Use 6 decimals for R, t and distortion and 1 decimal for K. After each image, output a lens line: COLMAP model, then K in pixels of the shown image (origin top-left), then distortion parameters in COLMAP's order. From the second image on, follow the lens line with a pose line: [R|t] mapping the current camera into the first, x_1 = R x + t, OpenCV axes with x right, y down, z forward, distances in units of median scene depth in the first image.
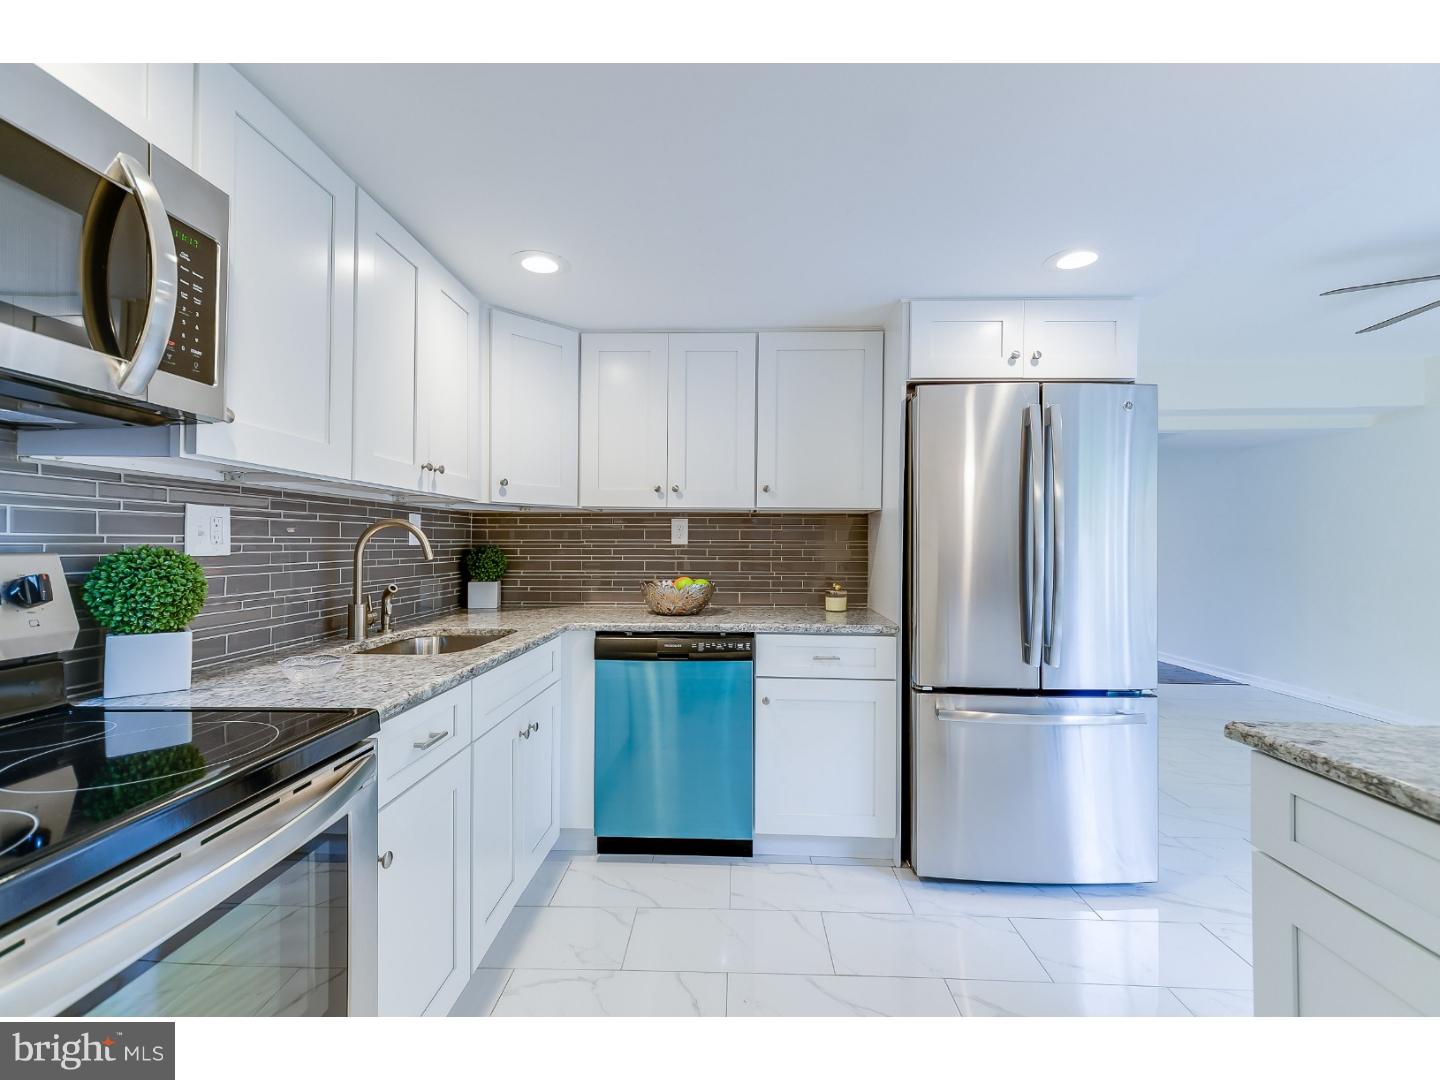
lens RADIAL K [[634.8, 0, 722.9], [0, 634.8, 546.8], [0, 0, 1]] dist [0.026223, -0.000028]
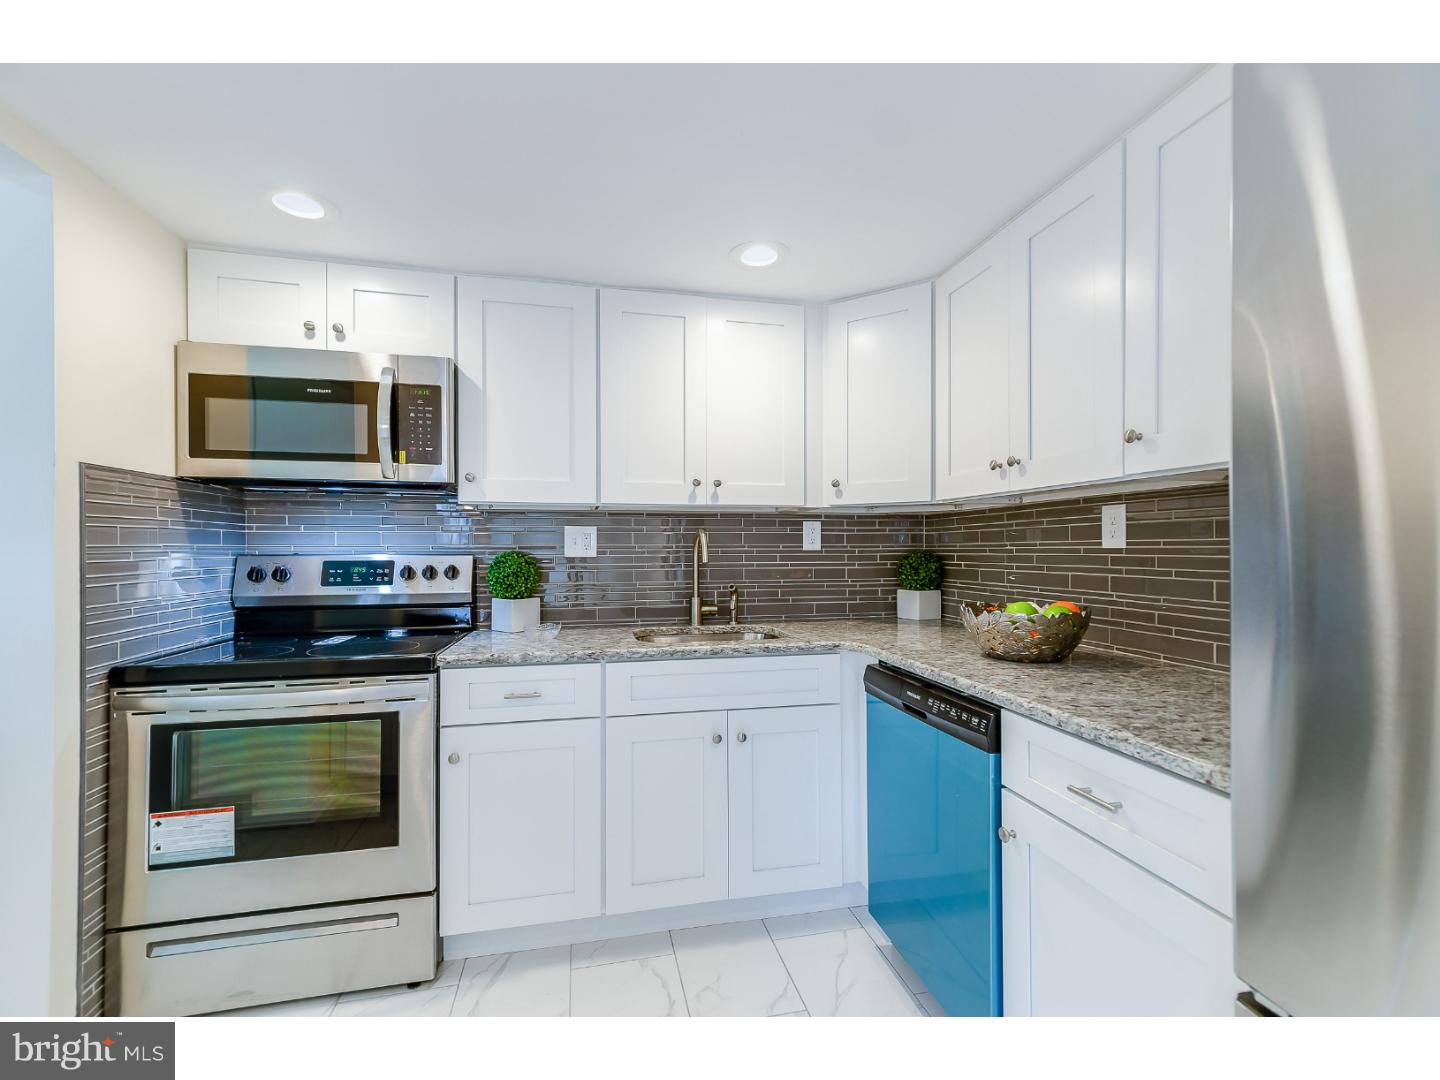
lens RADIAL K [[634.8, 0, 722.9], [0, 634.8, 546.8], [0, 0, 1]] dist [0.026223, -0.000028]
pose [[0.237273, -0.007595, -0.971413, 0.541075], [0.000191, 0.999970, -0.007771, -0.000251], [0.971443, 0.001658, 0.237267, 0.625713]]
